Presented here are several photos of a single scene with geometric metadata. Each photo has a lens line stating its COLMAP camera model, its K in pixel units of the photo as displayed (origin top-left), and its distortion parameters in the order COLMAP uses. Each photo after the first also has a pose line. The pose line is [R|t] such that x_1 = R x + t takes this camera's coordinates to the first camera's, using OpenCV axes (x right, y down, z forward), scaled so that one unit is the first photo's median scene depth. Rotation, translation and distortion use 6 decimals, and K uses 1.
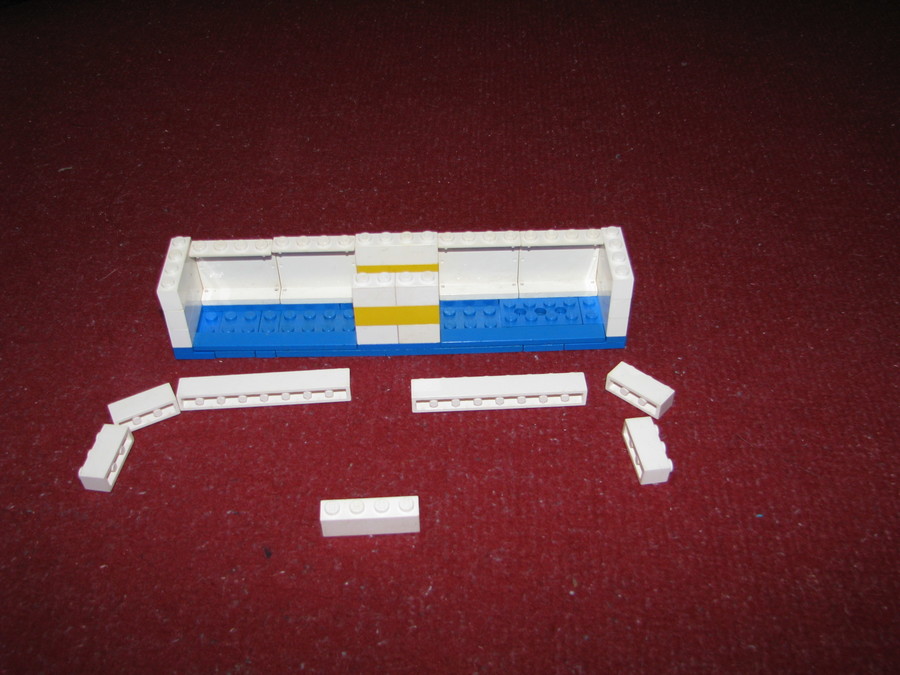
lens RADIAL K [[971.9, 0, 464.1], [0, 971.9, 372.8], [0, 0, 1]] dist [-0.214001, 0.251384]
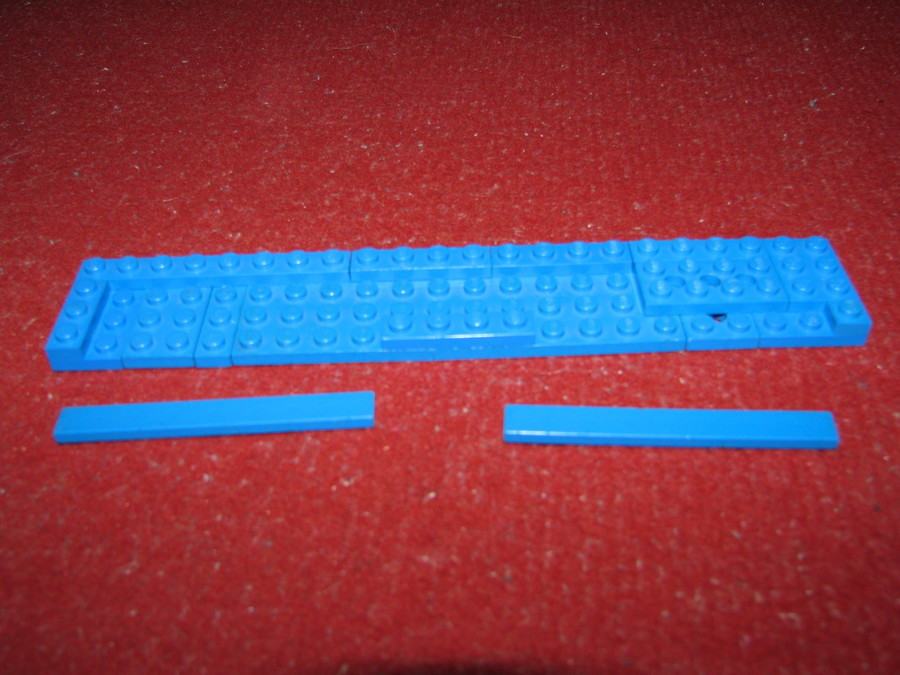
lens RADIAL K [[971.9, 0, 464.1], [0, 971.9, 372.8], [0, 0, 1]] dist [-0.214001, 0.251384]
pose [[0.998234, 0.016296, -0.057122, -0.028884], [-0.019677, 0.998056, -0.059134, -0.012878], [0.056047, 0.060154, 0.996614, 0.420559]]
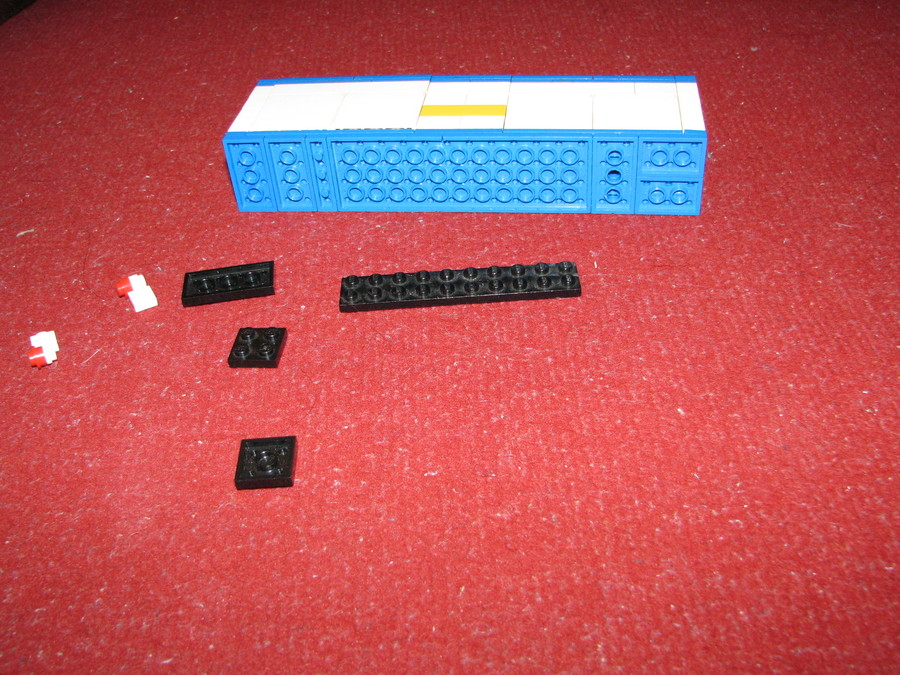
lens RADIAL K [[971.9, 0, 464.1], [0, 971.9, 372.8], [0, 0, 1]] dist [-0.214001, 0.251384]
pose [[0.995028, -0.097768, 0.019011, -0.086421], [0.098802, 0.993016, -0.064480, -0.011746], [-0.012574, 0.066038, 0.997738, 0.222859]]
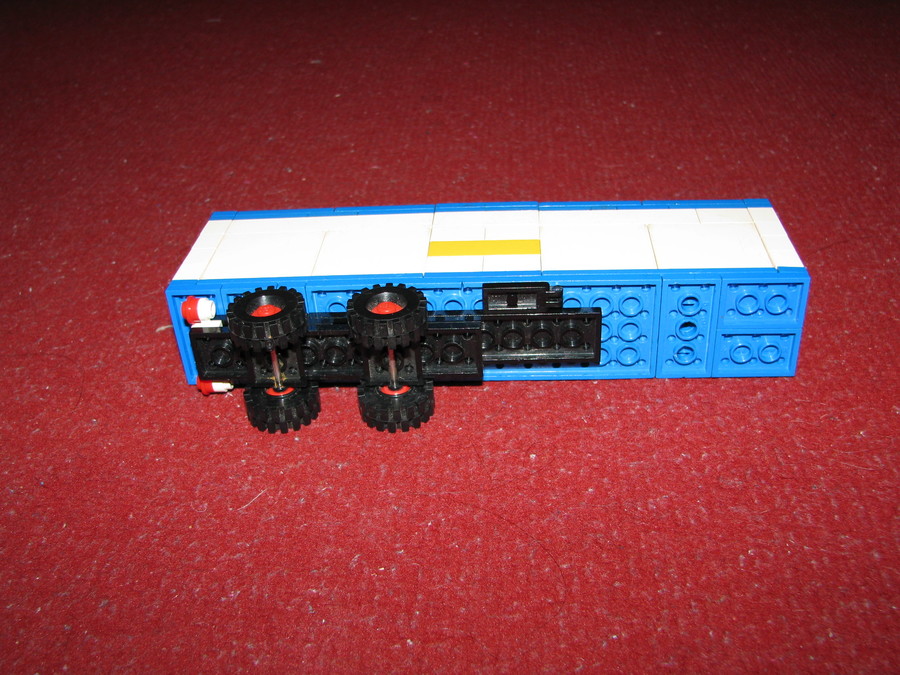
lens RADIAL K [[971.9, 0, 464.1], [0, 971.9, 372.8], [0, 0, 1]] dist [-0.214001, 0.251384]
pose [[0.998510, -0.028656, -0.046450, -0.201135], [0.019976, 0.983906, -0.177568, -0.068957], [0.050791, 0.176376, 0.983012, 0.387847]]
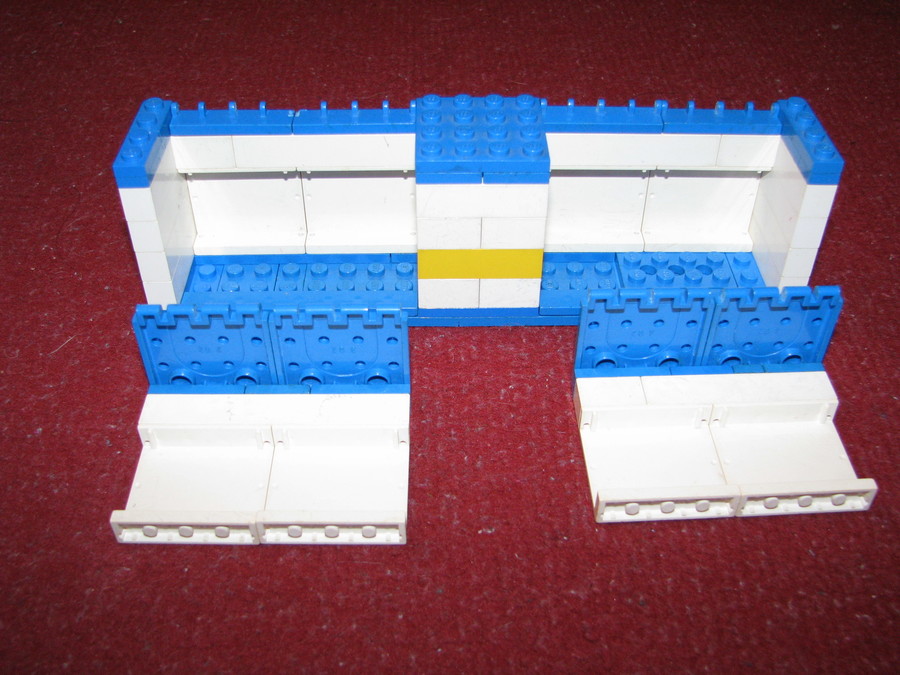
lens RADIAL K [[971.9, 0, 464.1], [0, 971.9, 372.8], [0, 0, 1]] dist [-0.214001, 0.251384]
pose [[0.998013, -0.036932, 0.051050, -0.133950], [0.037982, 0.999083, -0.019741, -0.059661], [-0.050274, 0.021641, 0.998501, 0.344791]]
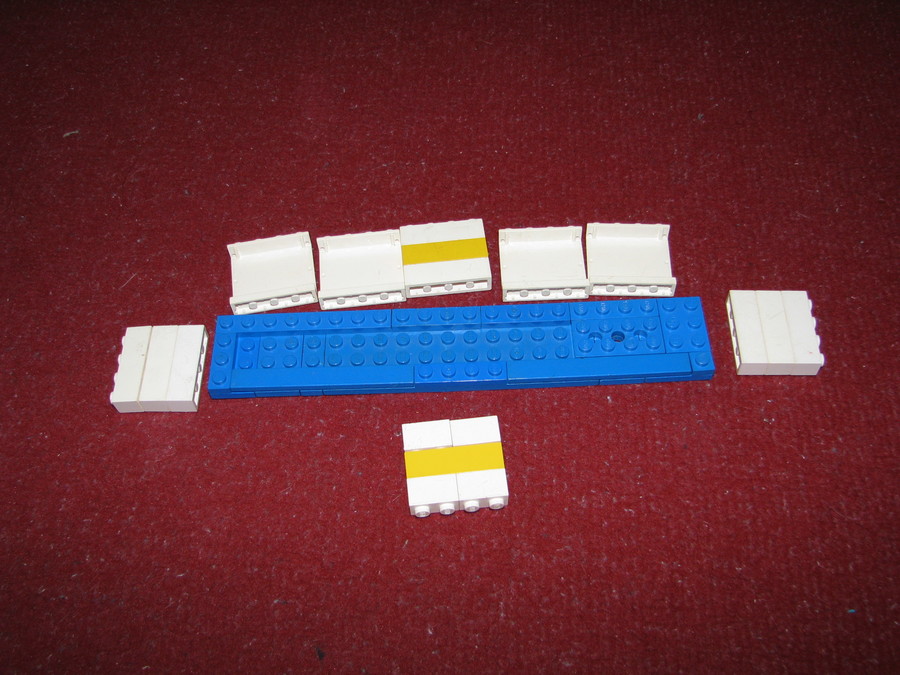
lens RADIAL K [[971.9, 0, 464.1], [0, 971.9, 372.8], [0, 0, 1]] dist [-0.214001, 0.251384]
pose [[0.999328, 0.005109, -0.036308, -0.022845], [0.002670, 0.977474, 0.211039, -0.192772], [0.036568, -0.210994, 0.976803, 0.109814]]
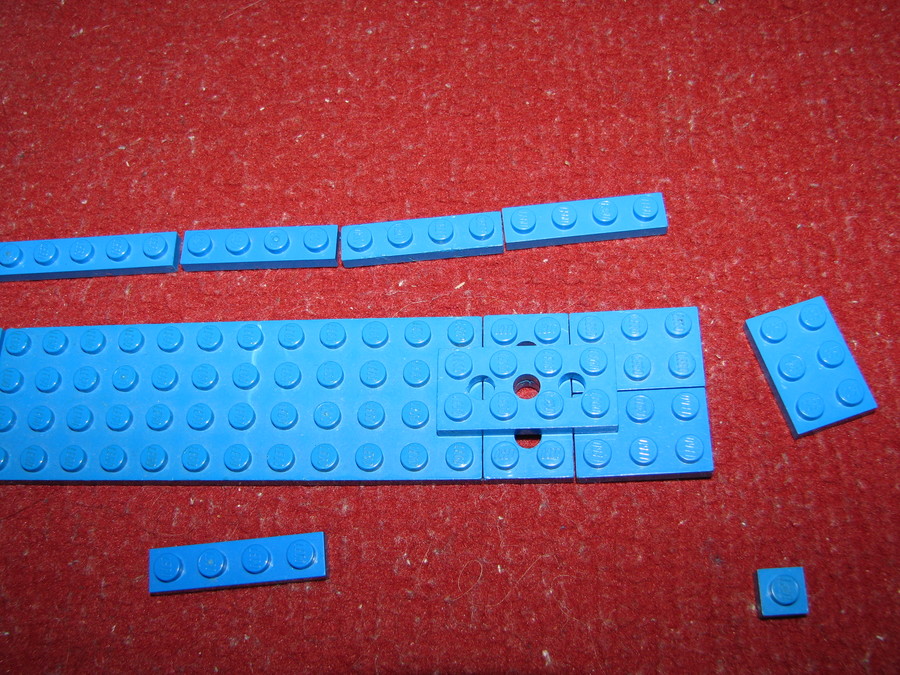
lens RADIAL K [[971.9, 0, 464.1], [0, 971.9, 372.8], [0, 0, 1]] dist [-0.214001, 0.251384]
pose [[0.996950, -0.061109, -0.048537, 0.055426], [0.074525, 0.930051, 0.359792, -0.244688], [0.023155, -0.362312, 0.931769, 0.548088]]
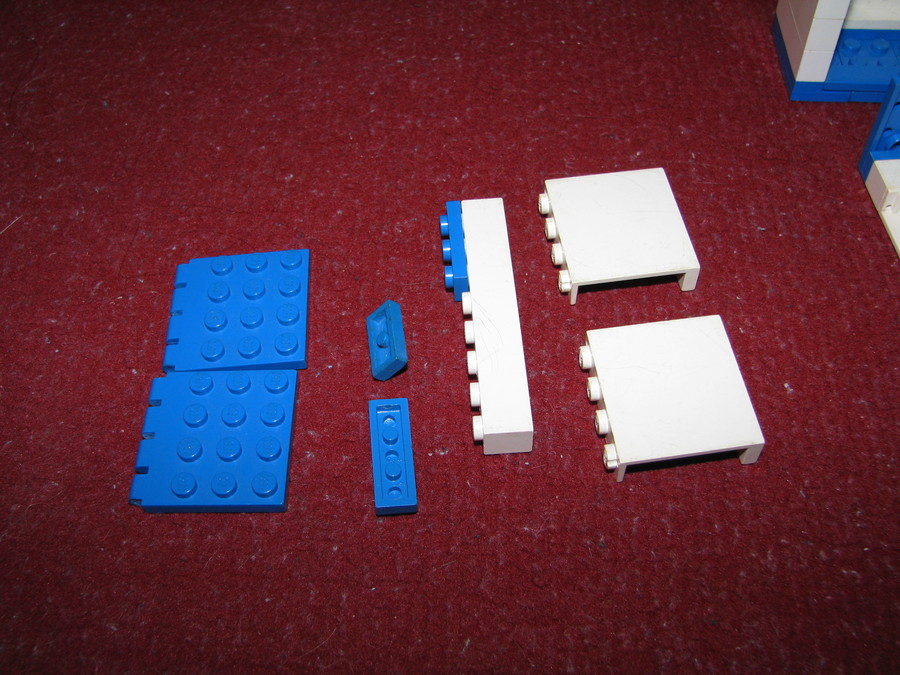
lens RADIAL K [[971.9, 0, 464.1], [0, 971.9, 372.8], [0, 0, 1]] dist [-0.214001, 0.251384]
pose [[0.999610, -0.015916, -0.022960, -0.079558], [0.019445, 0.986480, 0.162722, -0.096354], [0.020060, -0.163105, 0.986405, 0.400070]]
